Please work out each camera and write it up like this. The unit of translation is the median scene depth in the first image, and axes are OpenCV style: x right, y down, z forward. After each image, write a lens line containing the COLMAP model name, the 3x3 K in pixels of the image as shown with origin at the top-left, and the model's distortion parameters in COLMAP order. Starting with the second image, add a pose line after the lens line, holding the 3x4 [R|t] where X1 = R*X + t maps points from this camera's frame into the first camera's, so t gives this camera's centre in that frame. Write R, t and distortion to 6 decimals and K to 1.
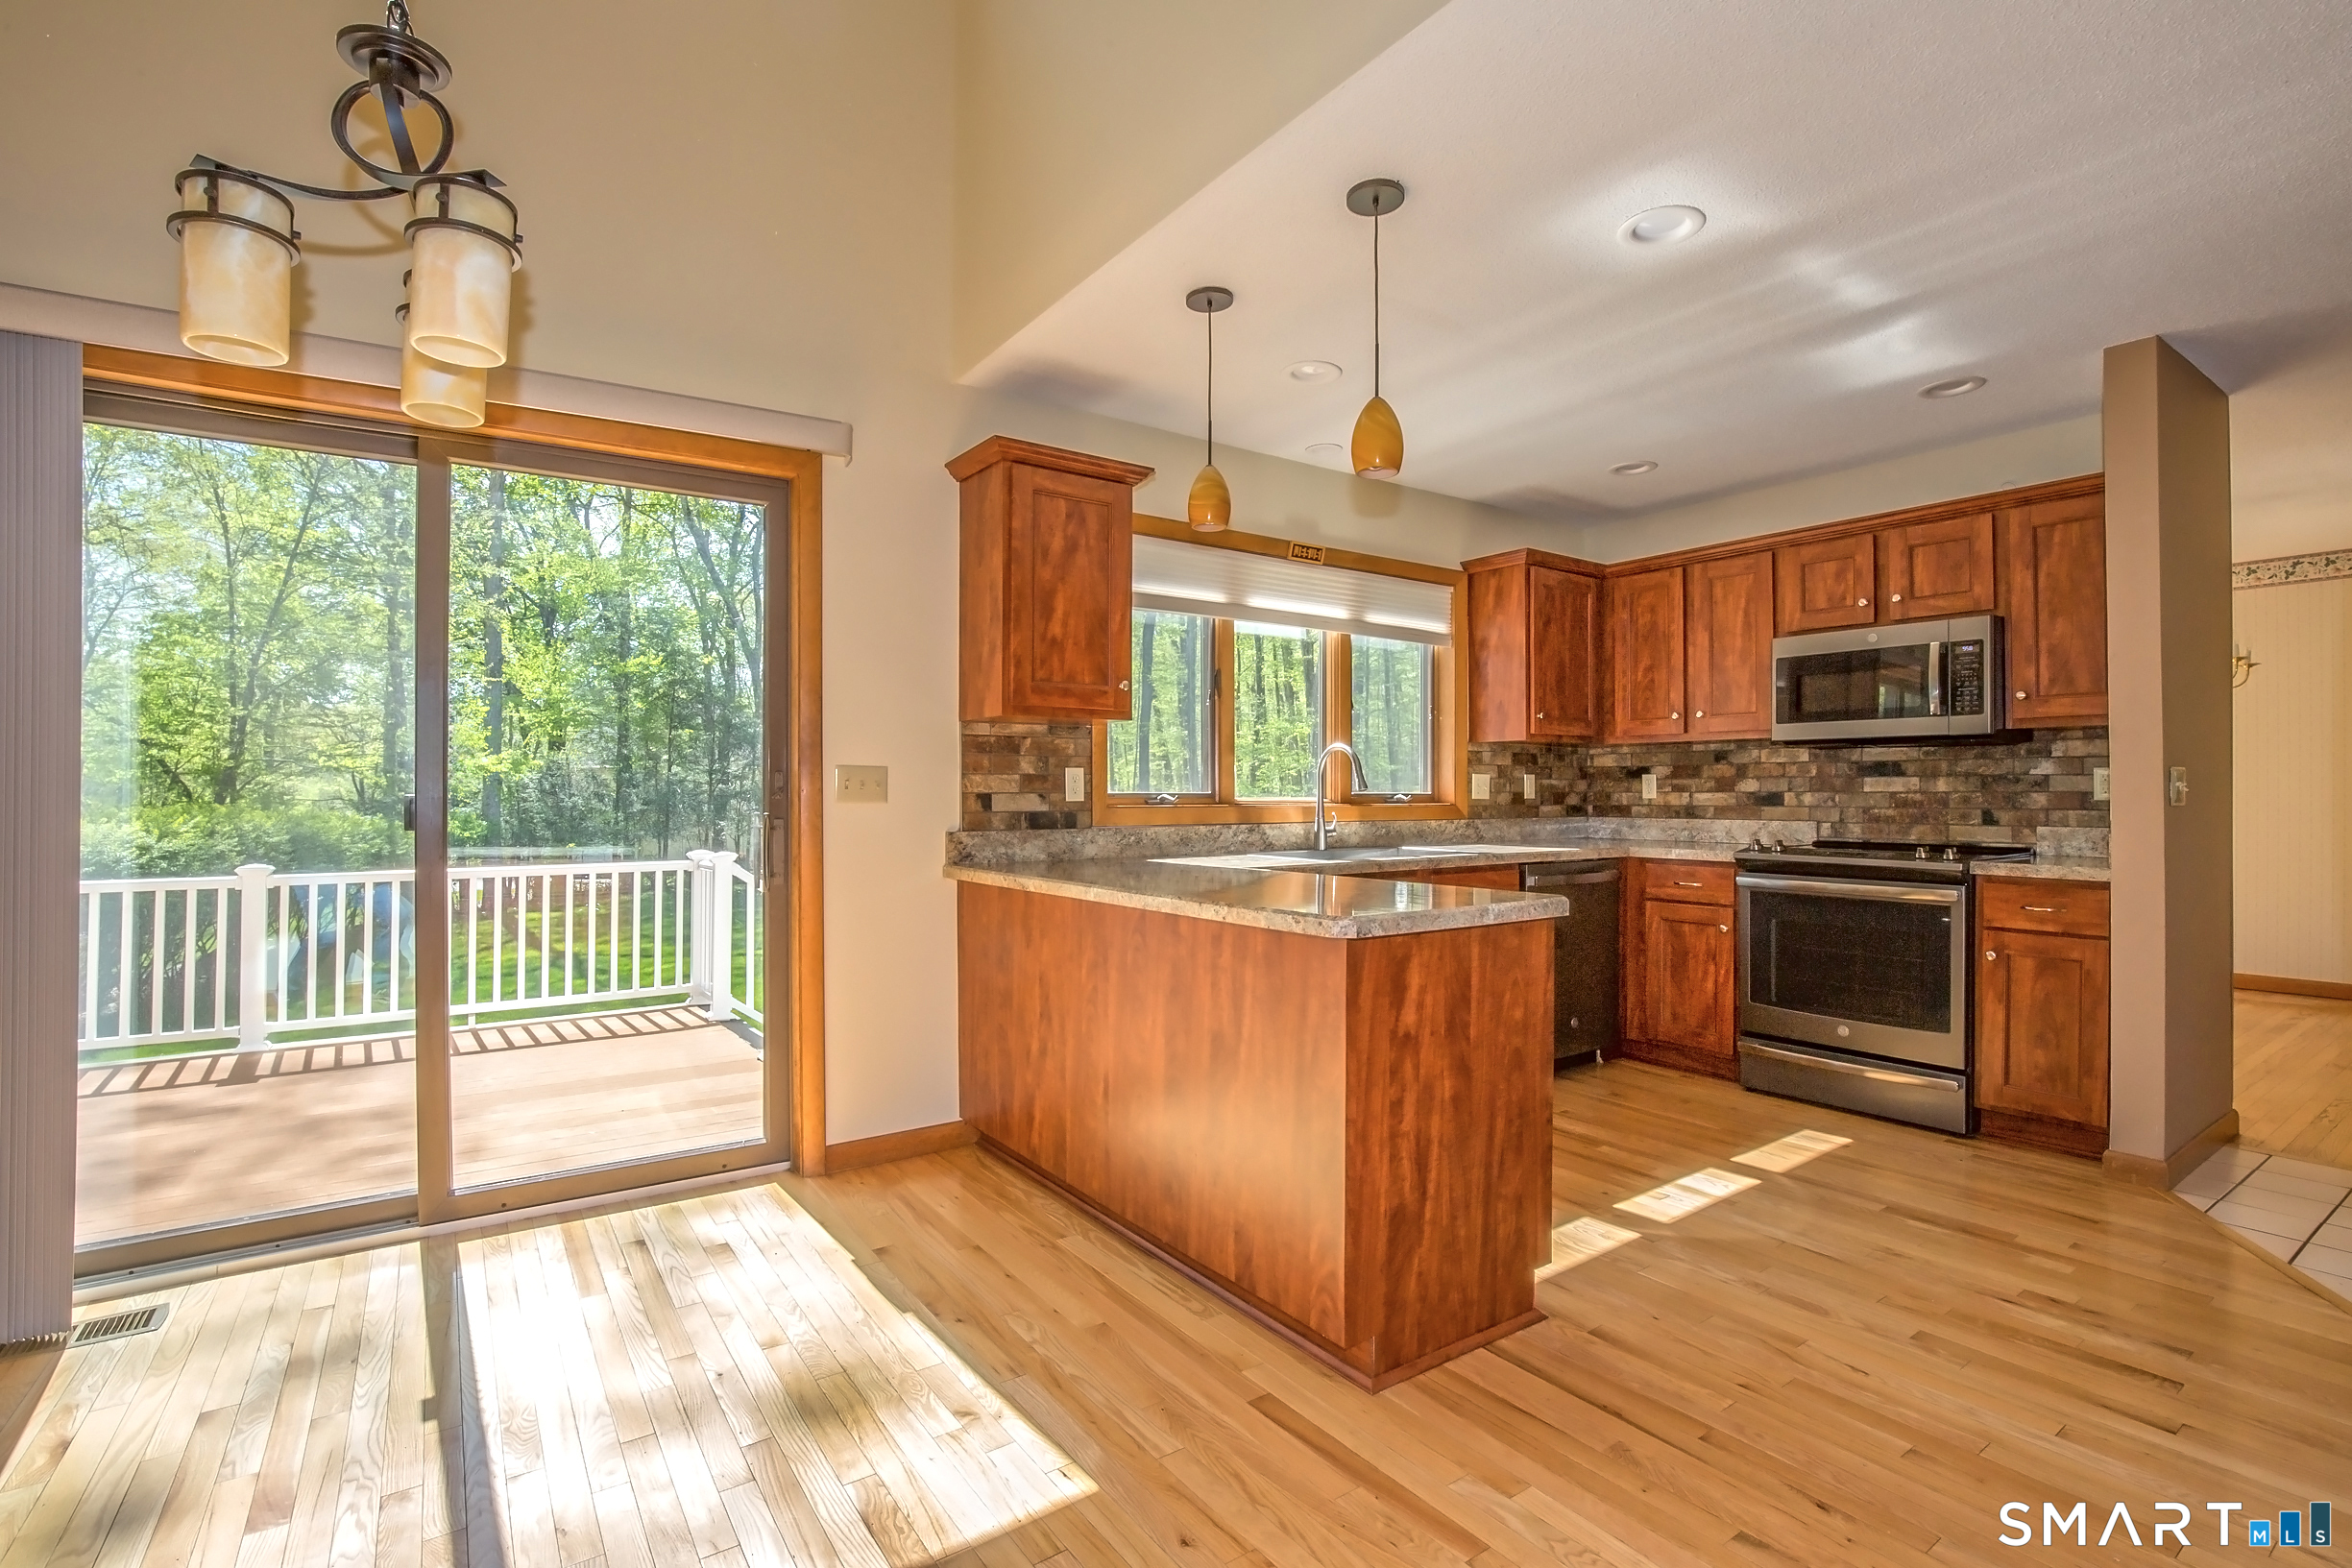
lens RADIAL K [[1110.6, 0, 1177.1], [0, 1110.6, 780.9], [0, 0, 1]] dist [-0.023469, 0.001524]
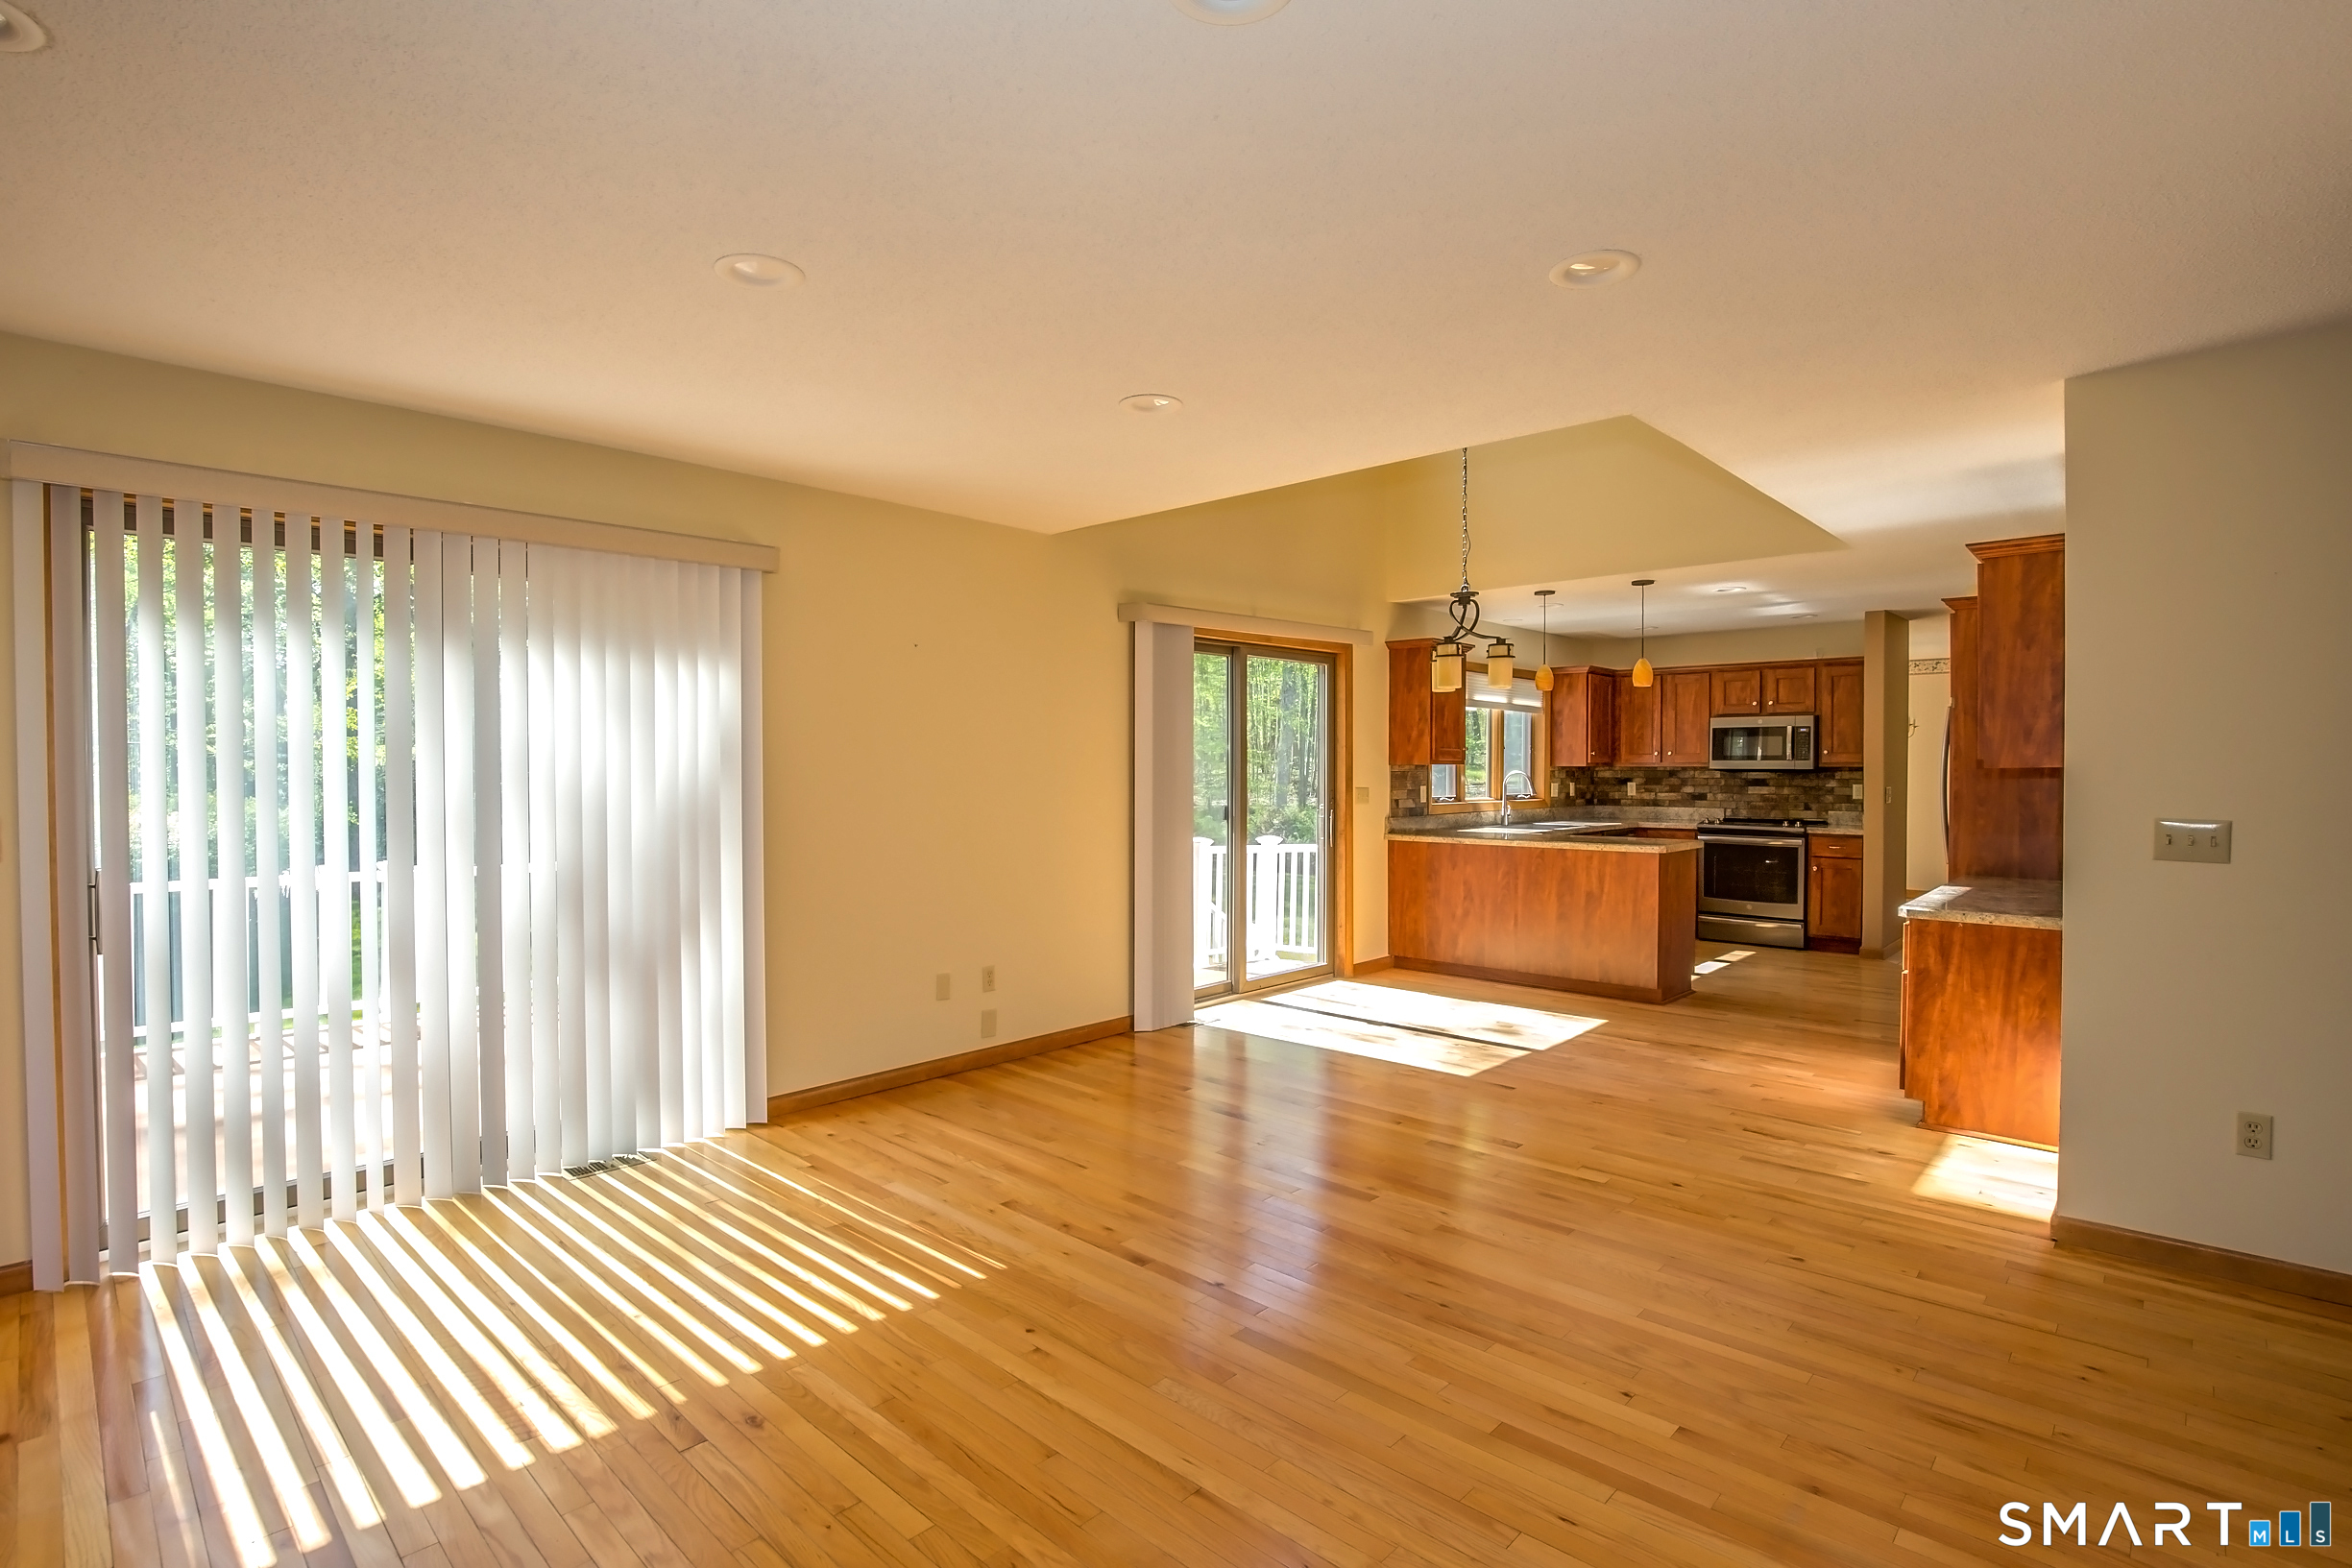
lens RADIAL K [[1110.6, 0, 1192.1], [0, 1110.6, 787.1], [0, 0, 1]] dist [-0.023469, 0.001524]
pose [[0.979077, -0.003460, 0.203460, -0.921888], [-0.001818, 0.999667, 0.025747, -0.061364], [-0.203481, -0.025578, 0.978745, -0.906806]]
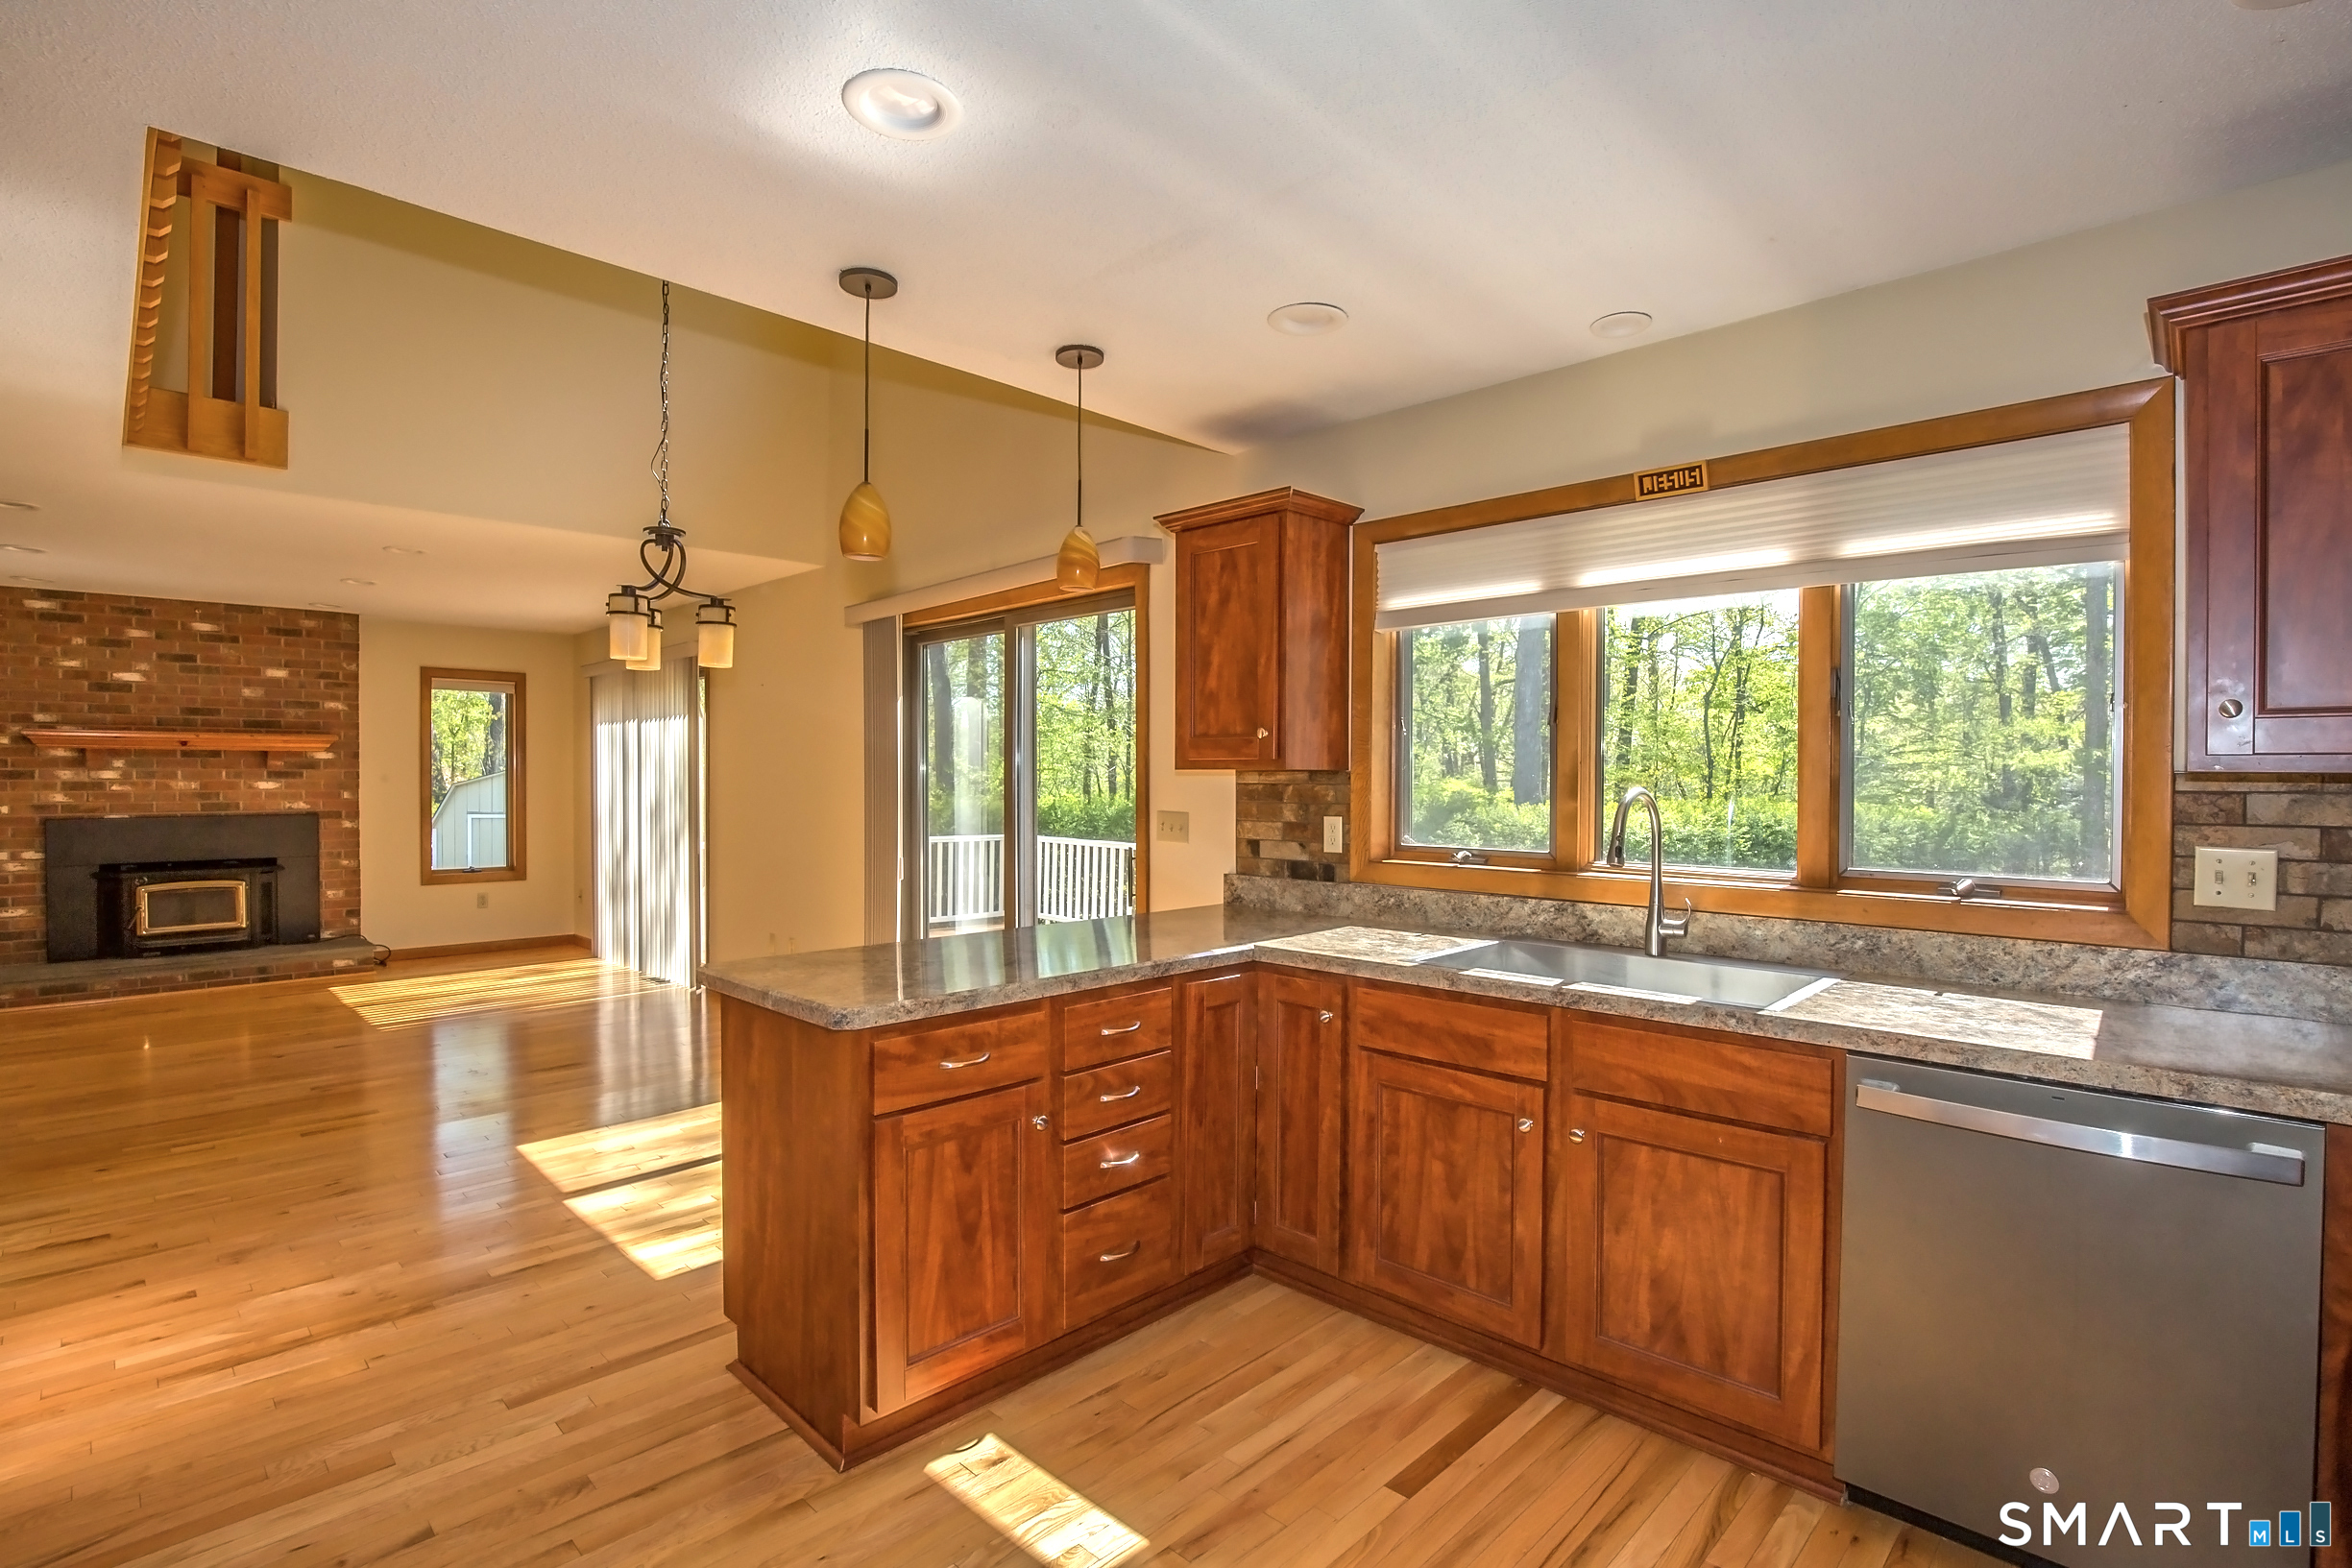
lens RADIAL K [[1110.6, 0, 1180.6], [0, 1110.6, 785.3], [0, 0, 1]] dist [-0.023469, 0.001524]
pose [[0.174075, 0.005774, -0.984715, 0.798963], [0.002966, 0.999975, 0.006388, -0.044166], [0.984728, -0.004032, 0.174054, 0.712662]]
